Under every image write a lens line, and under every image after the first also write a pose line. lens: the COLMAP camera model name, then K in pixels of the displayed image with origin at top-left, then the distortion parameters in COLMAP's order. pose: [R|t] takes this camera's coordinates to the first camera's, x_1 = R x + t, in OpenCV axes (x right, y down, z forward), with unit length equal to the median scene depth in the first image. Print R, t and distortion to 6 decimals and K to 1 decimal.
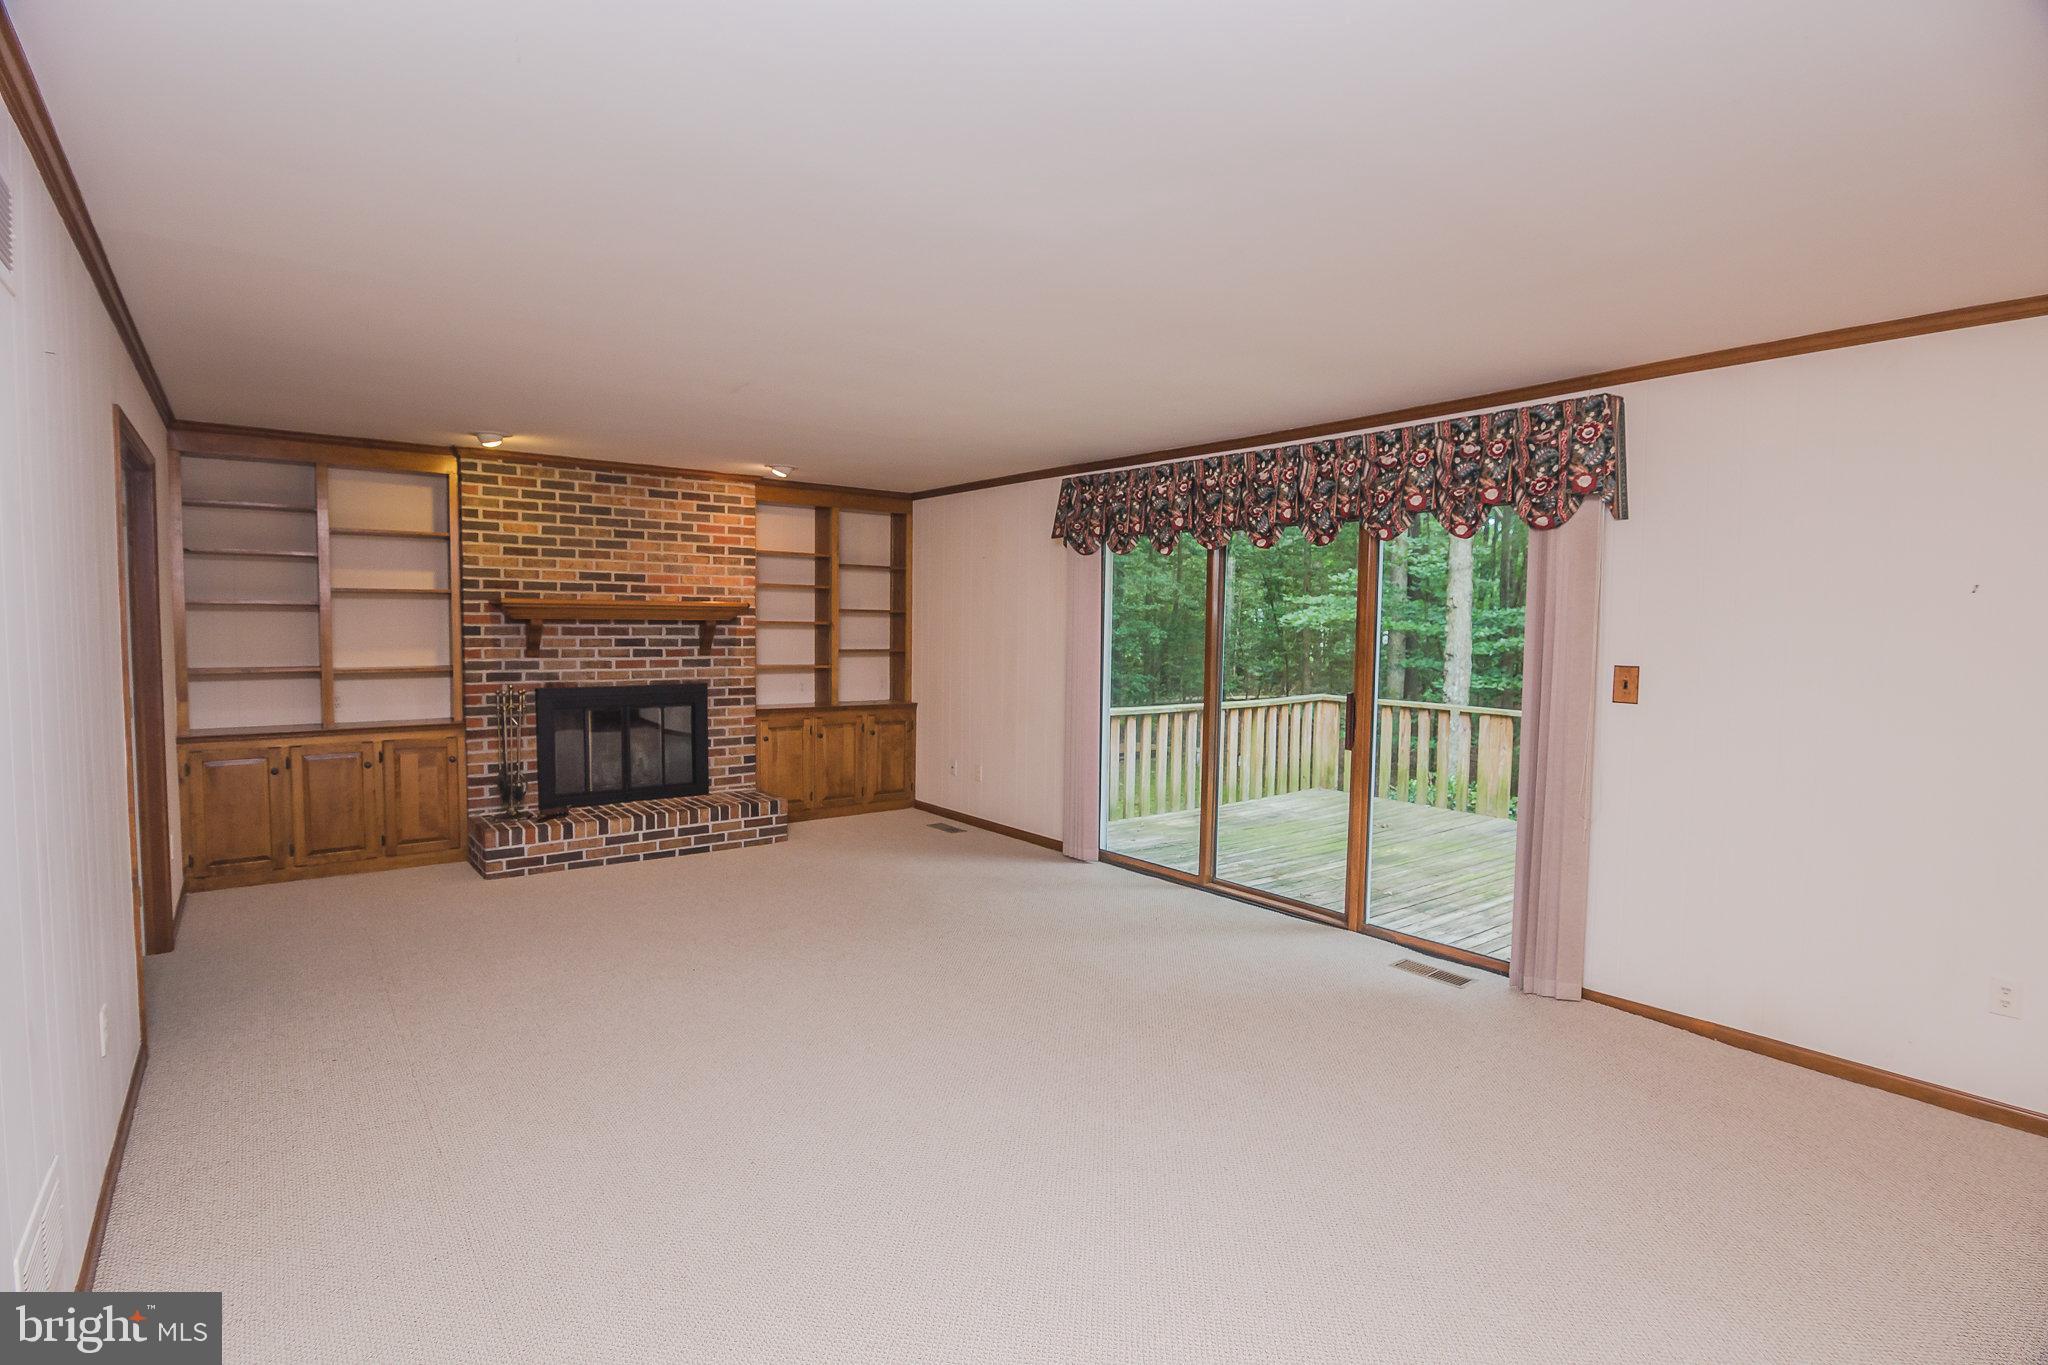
lens RADIAL K [[995.5, 0, 1022.8], [0, 995.5, 684.5], [0, 0, 1]] dist [-0.018074, -0.000875]
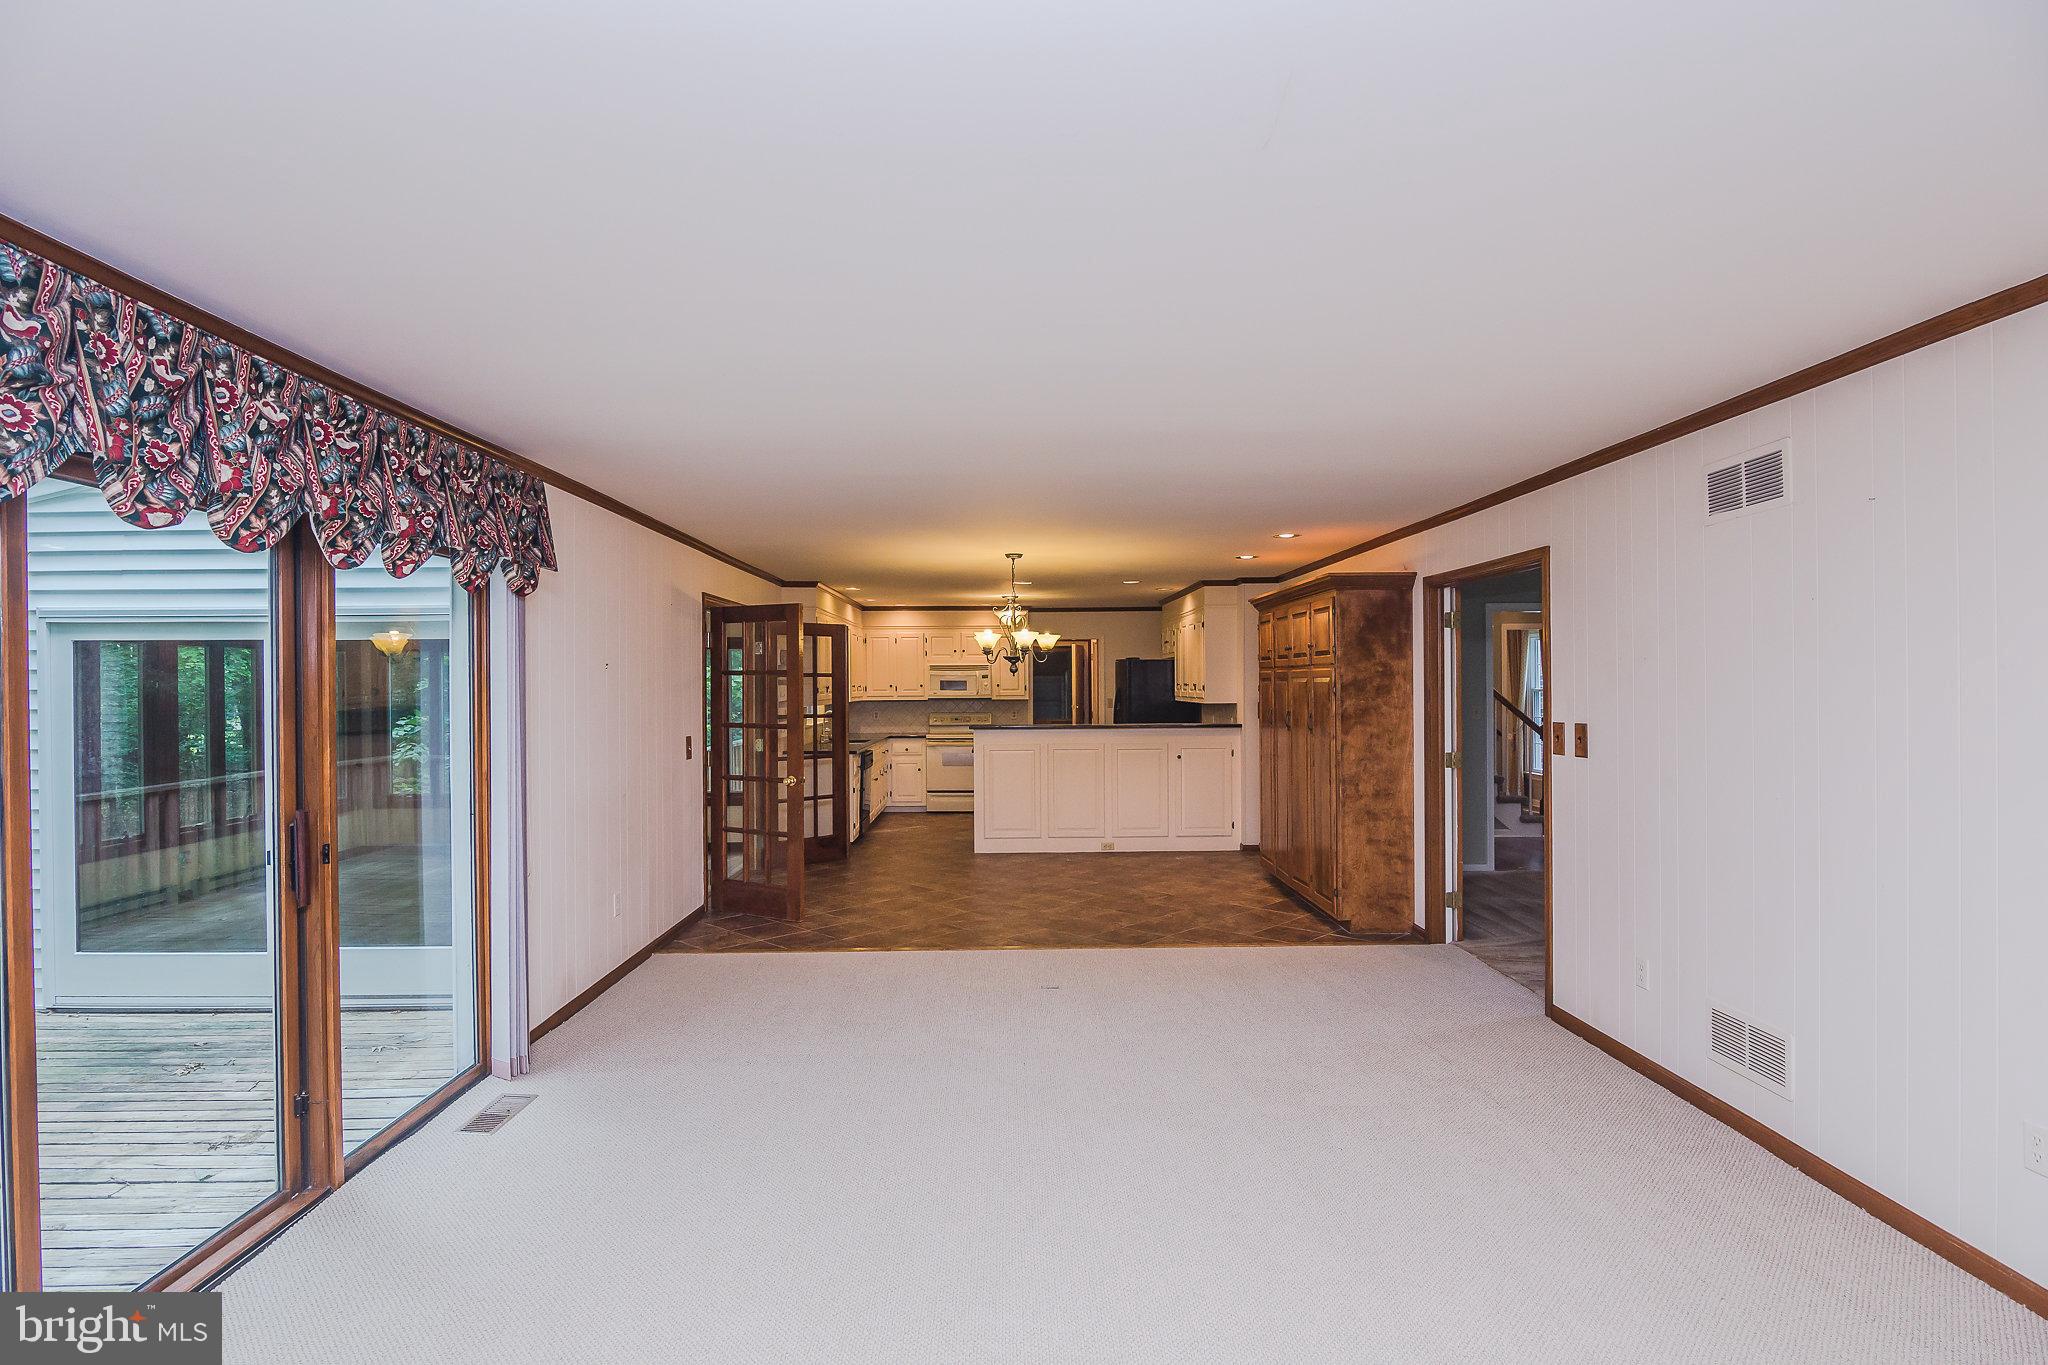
lens RADIAL K [[1031.4, 0, 1024.6], [0, 1031.4, 686.1], [0, 0, 1]] dist [-0.017337, 0.000107]
pose [[-0.803644, -0.009471, 0.595035, -0.299699], [0.032181, 0.997719, 0.059344, -0.068660], [-0.594239, 0.066840, -0.801506, 0.935355]]
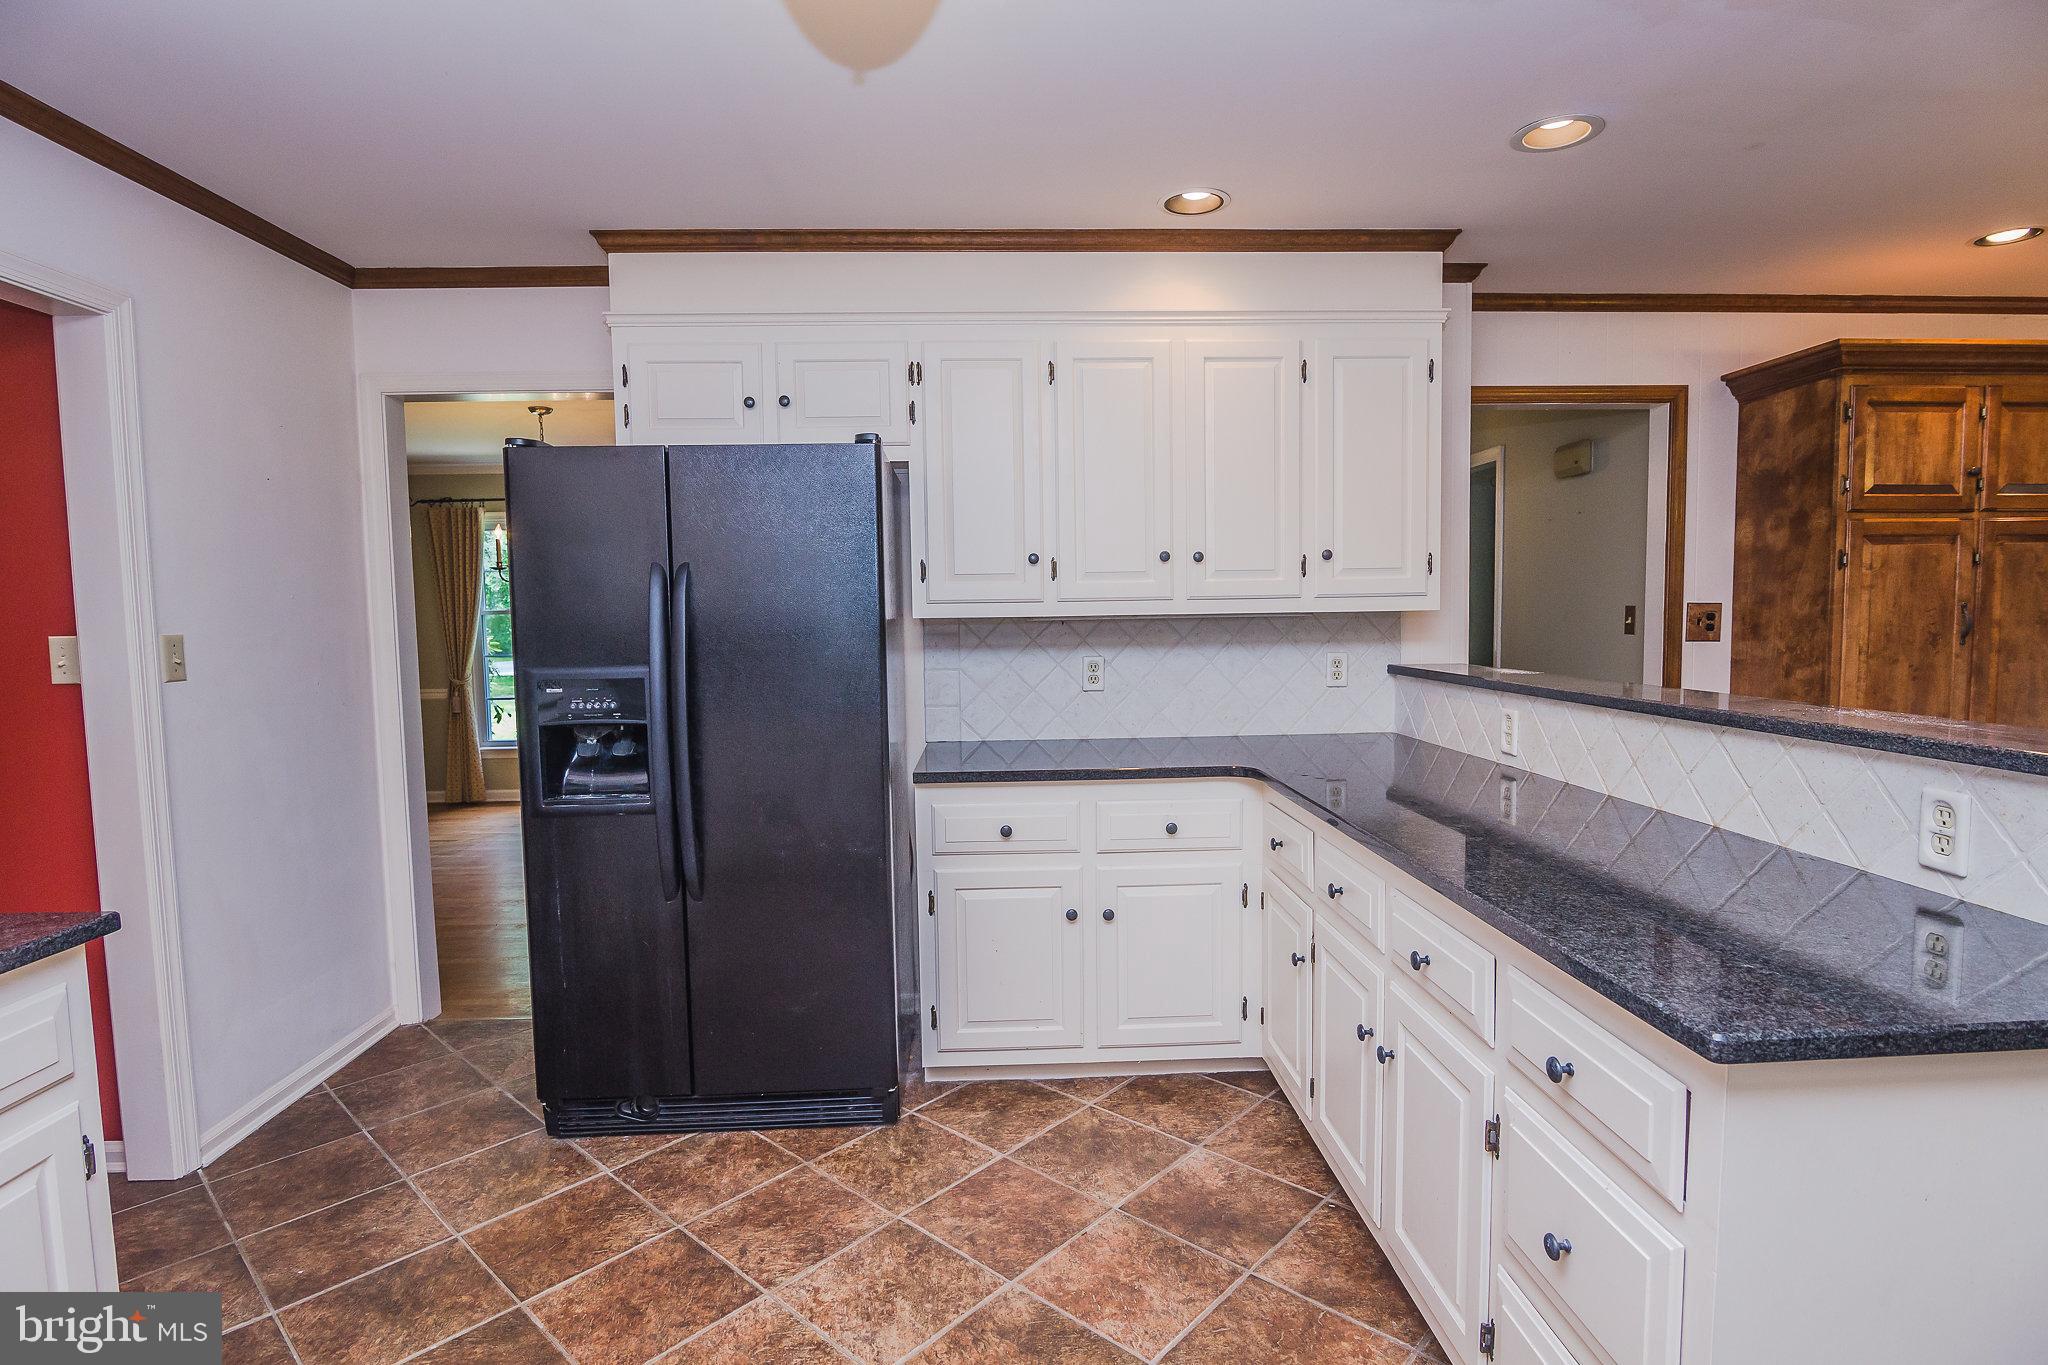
lens RADIAL K [[1022.7, 0, 1023.0], [0, 1022.7, 684.0], [0, 0, 1]] dist [-0.017313, -0.001694]
pose [[-0.581588, 0.056513, -0.811518, 0.910996], [-0.040353, 0.994352, 0.098164, 0.049540], [0.812482, 0.089838, -0.576023, -0.302468]]
